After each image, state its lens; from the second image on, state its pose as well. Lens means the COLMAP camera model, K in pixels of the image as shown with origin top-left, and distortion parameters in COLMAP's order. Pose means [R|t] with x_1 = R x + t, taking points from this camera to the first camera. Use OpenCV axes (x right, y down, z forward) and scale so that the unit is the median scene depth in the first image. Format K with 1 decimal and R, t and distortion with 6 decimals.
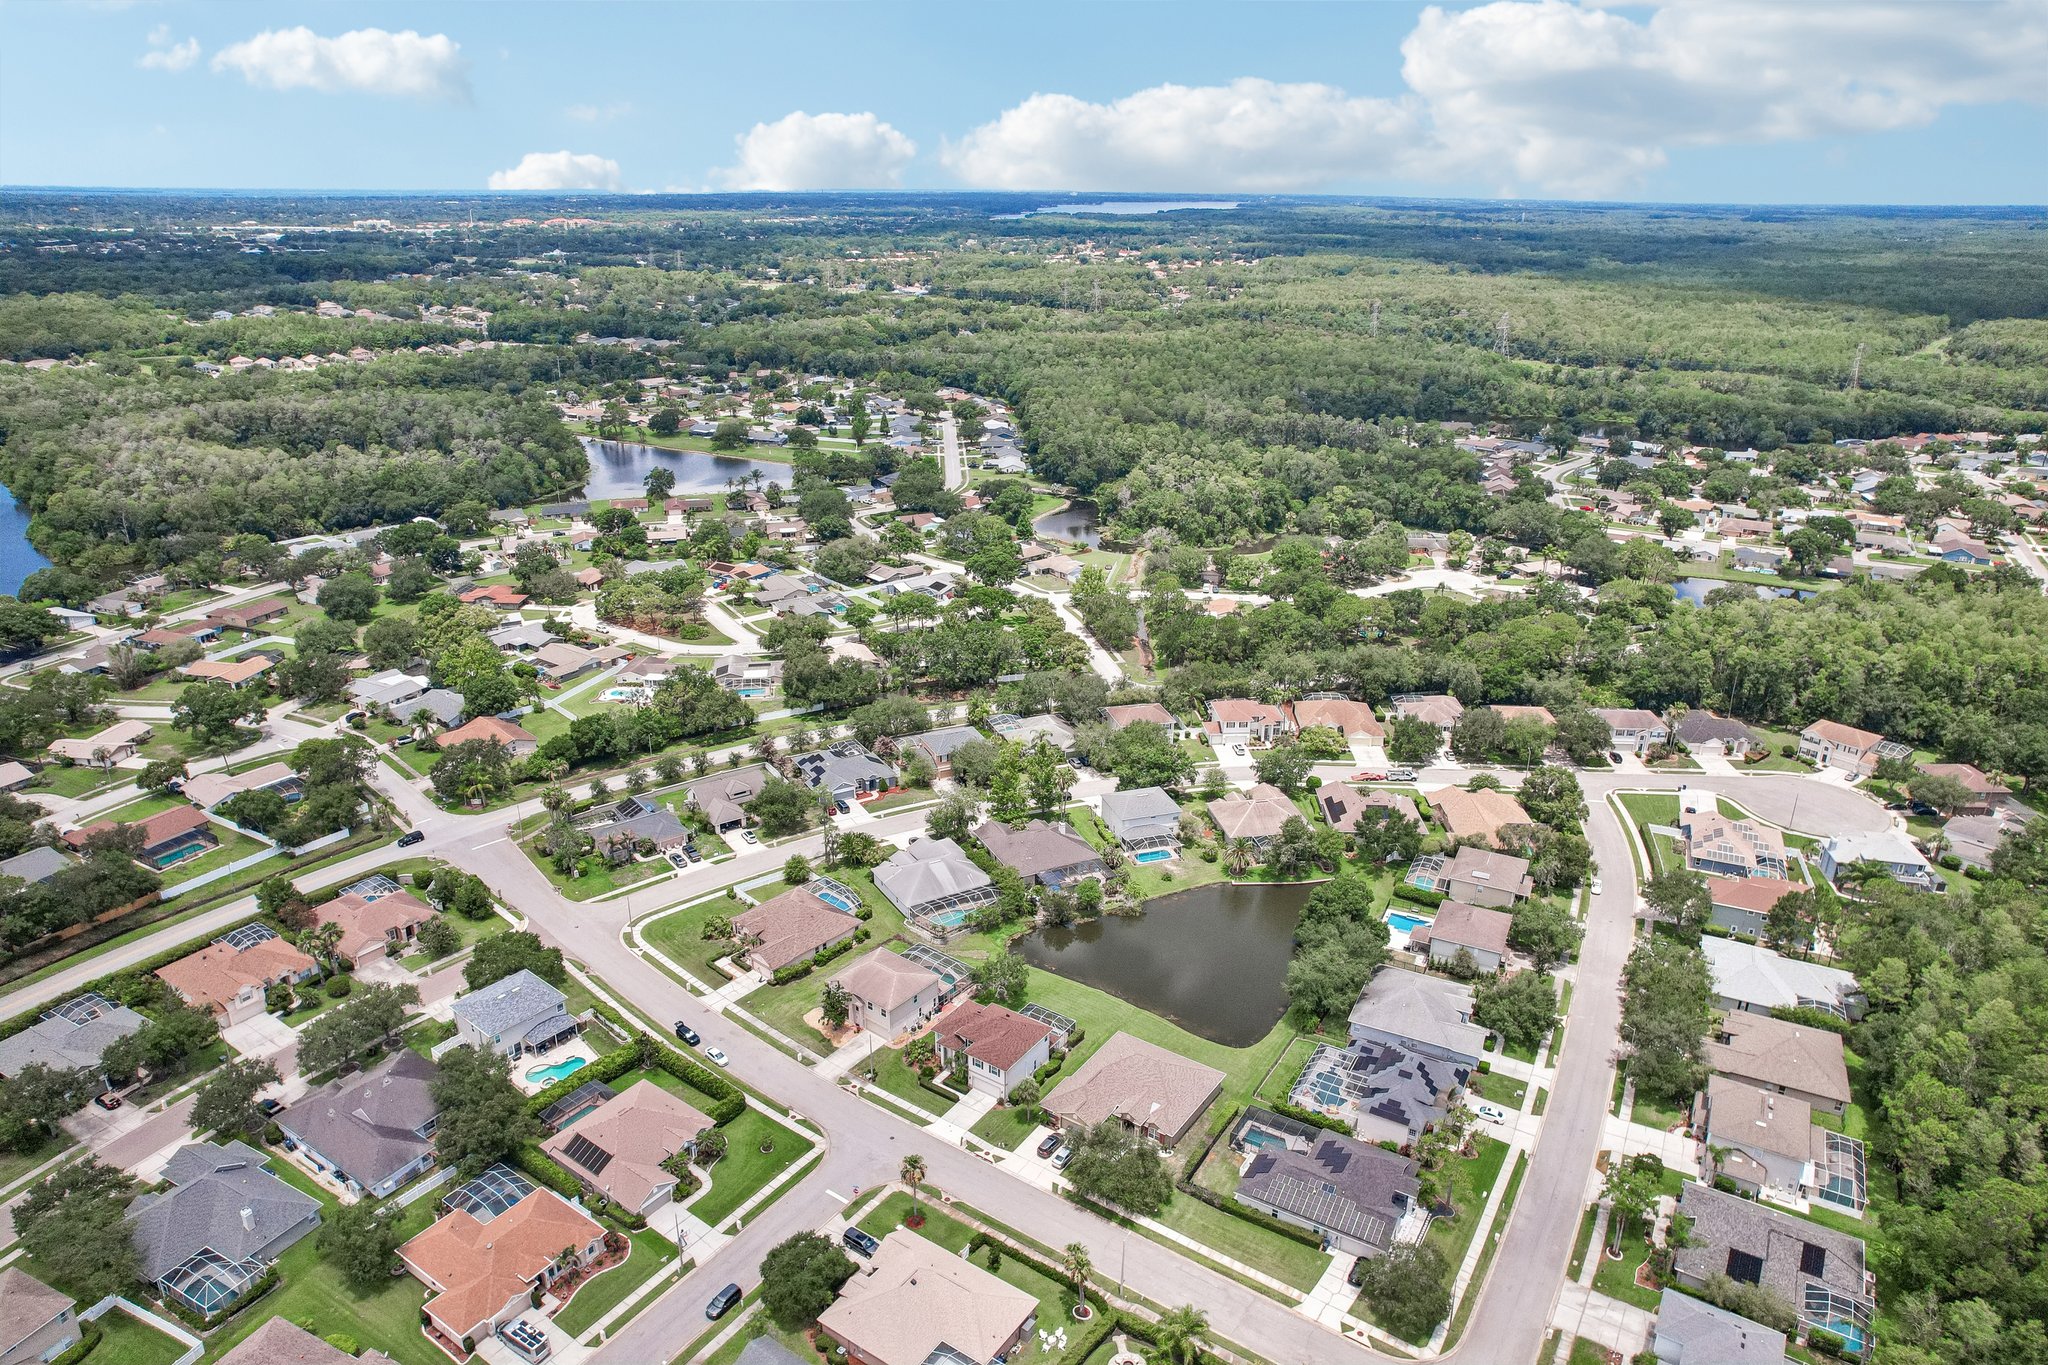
lens RADIAL K [[1311.7, 0, 1024.5], [0, 1311.7, 689.0], [0, 0, 1]] dist [-0.074124, 0.068835]
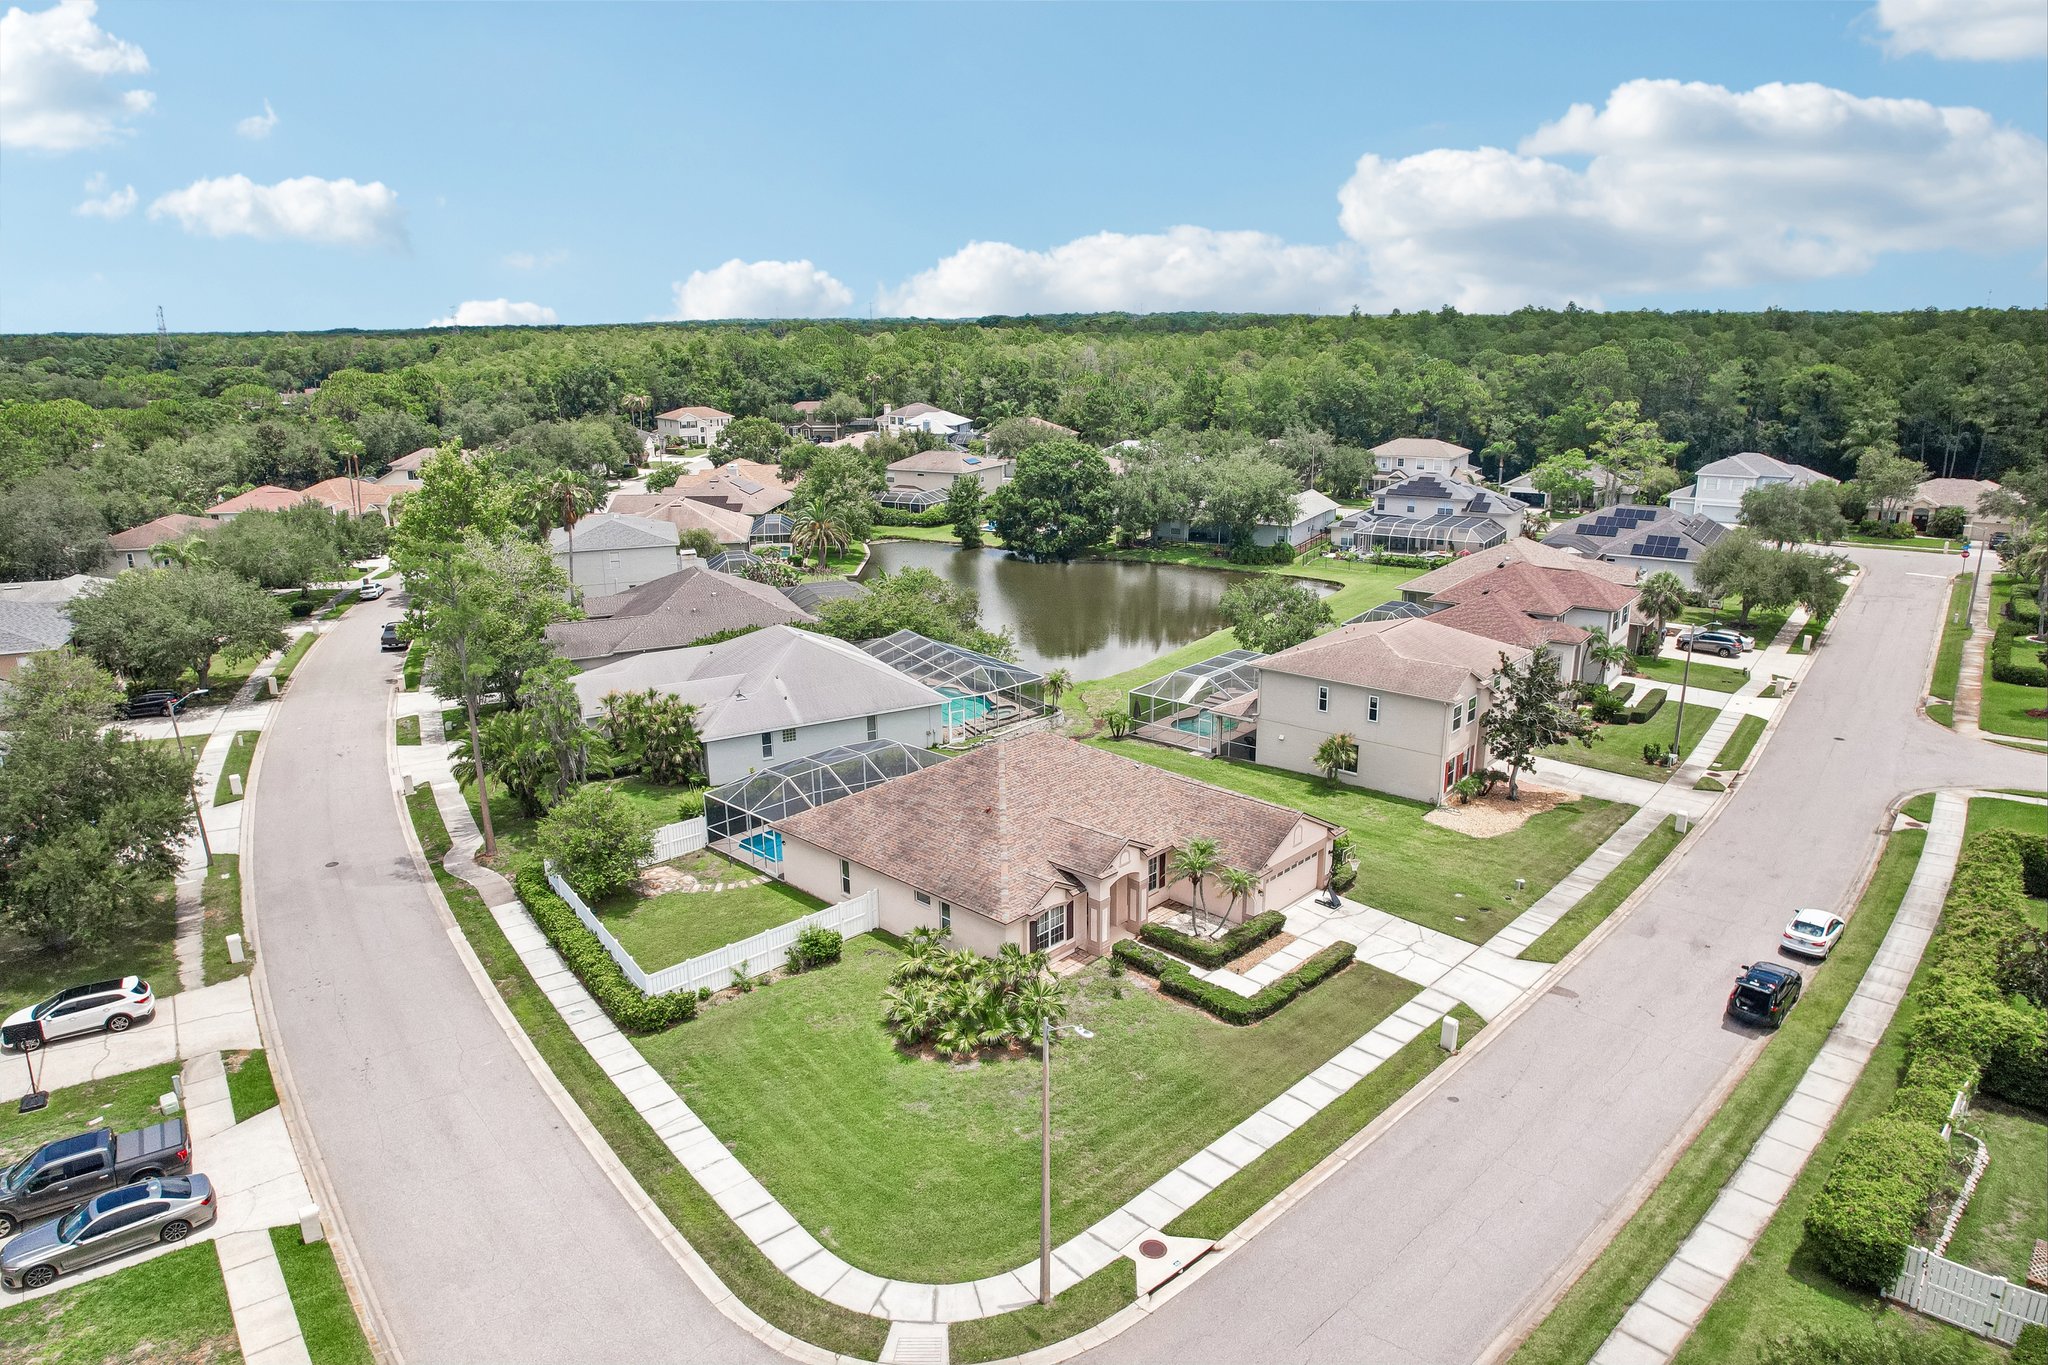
lens RADIAL K [[1311.7, 0, 1024.5], [0, 1311.7, 689.0], [0, 0, 1]] dist [-0.074124, 0.068835]
pose [[0.032808, -0.283847, 0.958308, -0.368998], [0.374984, 0.892278, 0.251451, 0.073349], [-0.926451, 0.351101, 0.135712, 0.817408]]
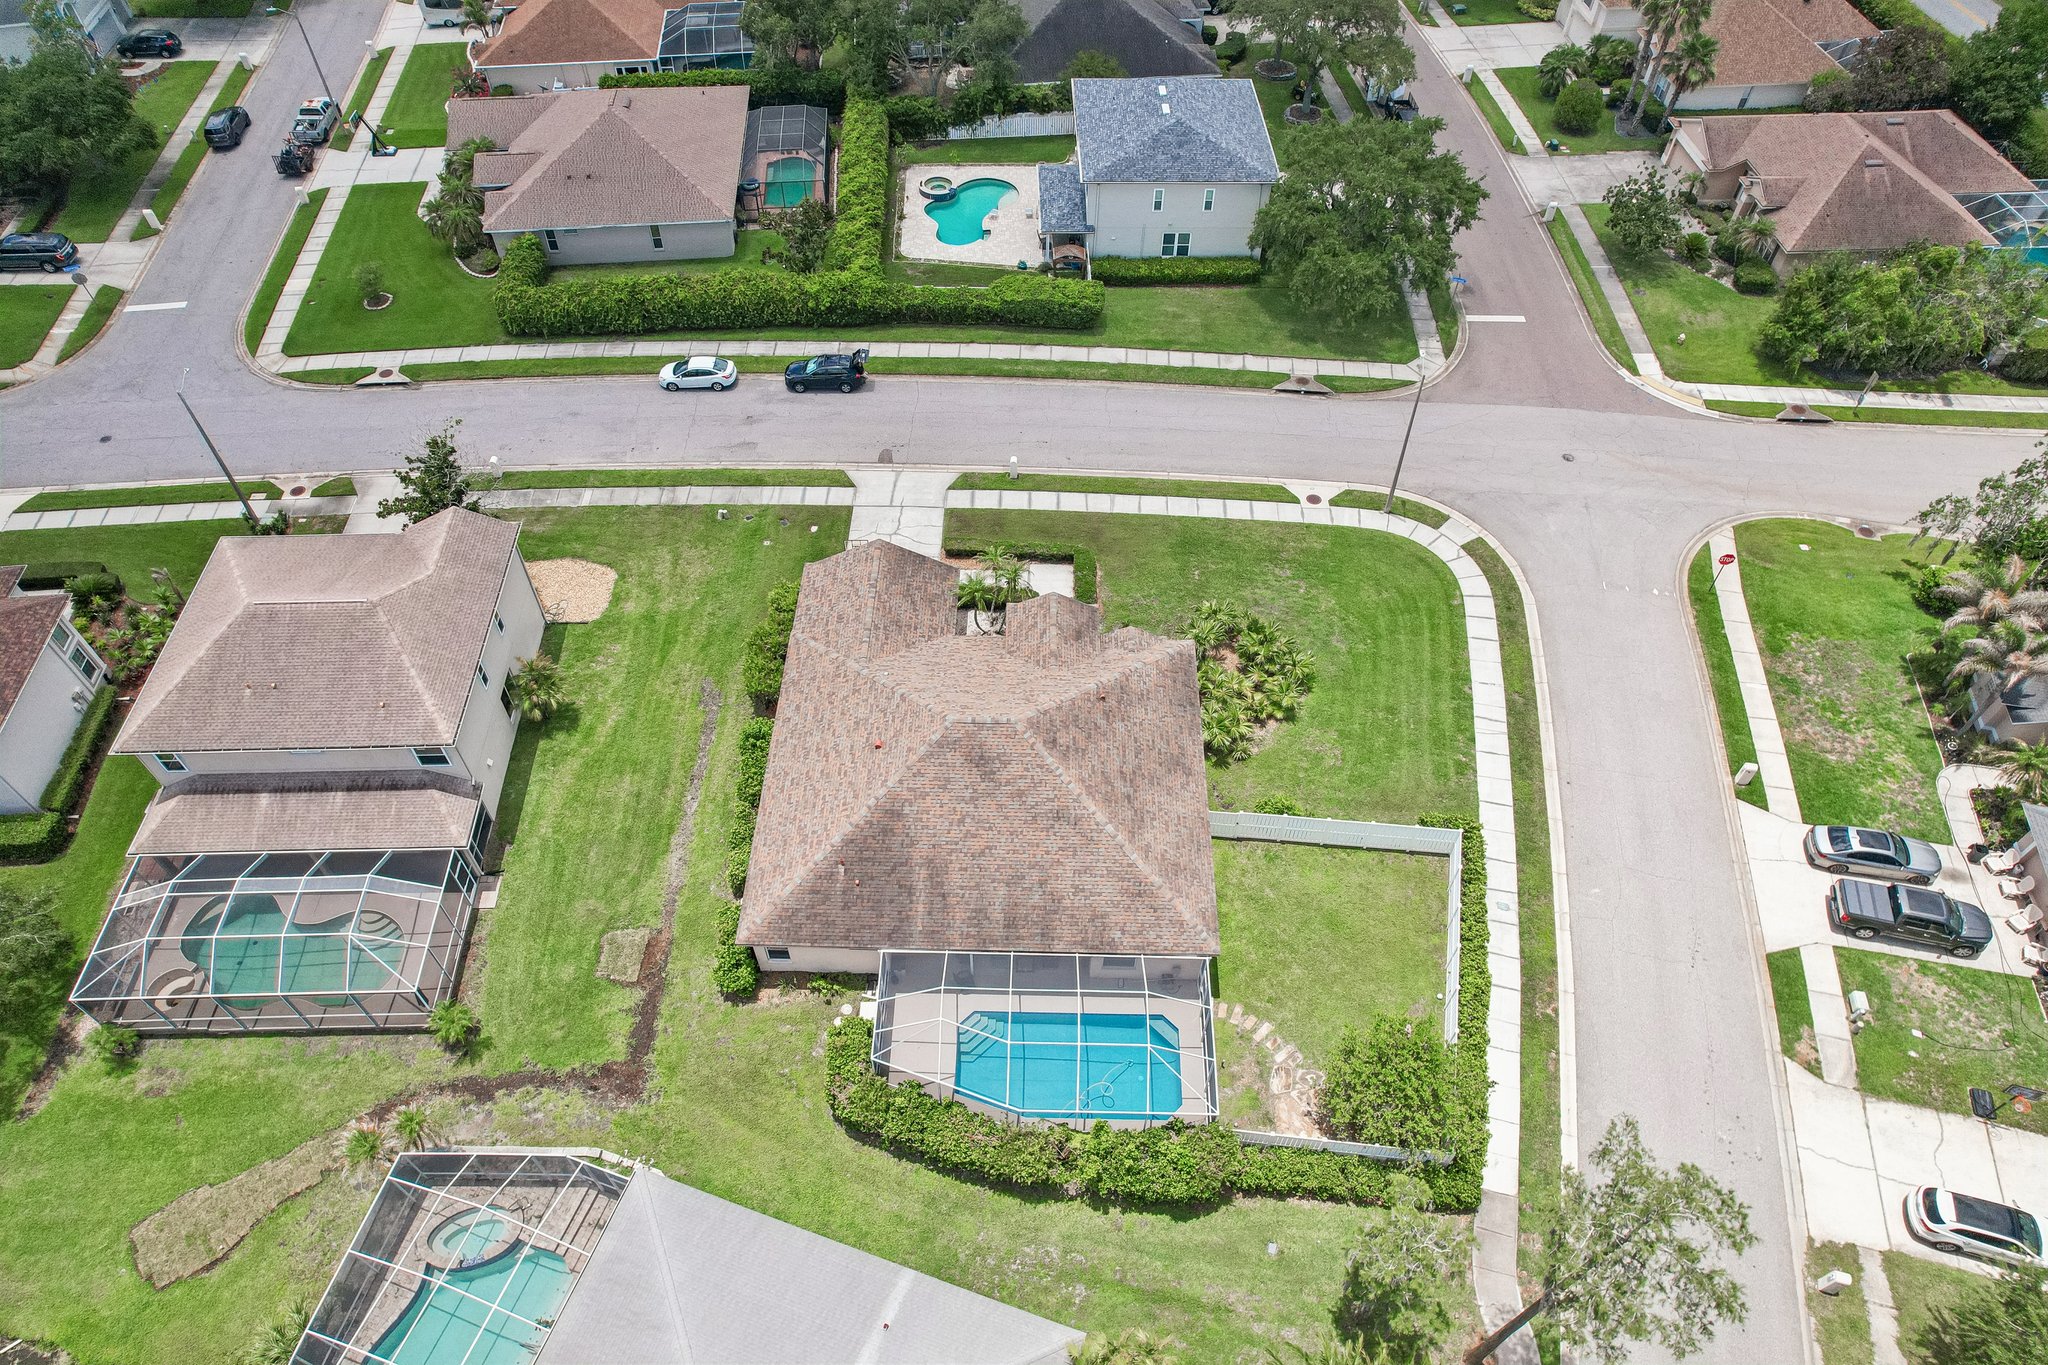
lens RADIAL K [[1311.7, 0, 1024.5], [0, 1311.7, 689.0], [0, 0, 1]] dist [-0.074124, 0.068835]
pose [[-0.762338, 0.488210, -0.424843, -0.076175], [-0.249136, 0.384481, 0.888879, -0.033531], [0.597304, 0.783470, -0.171474, 0.885102]]
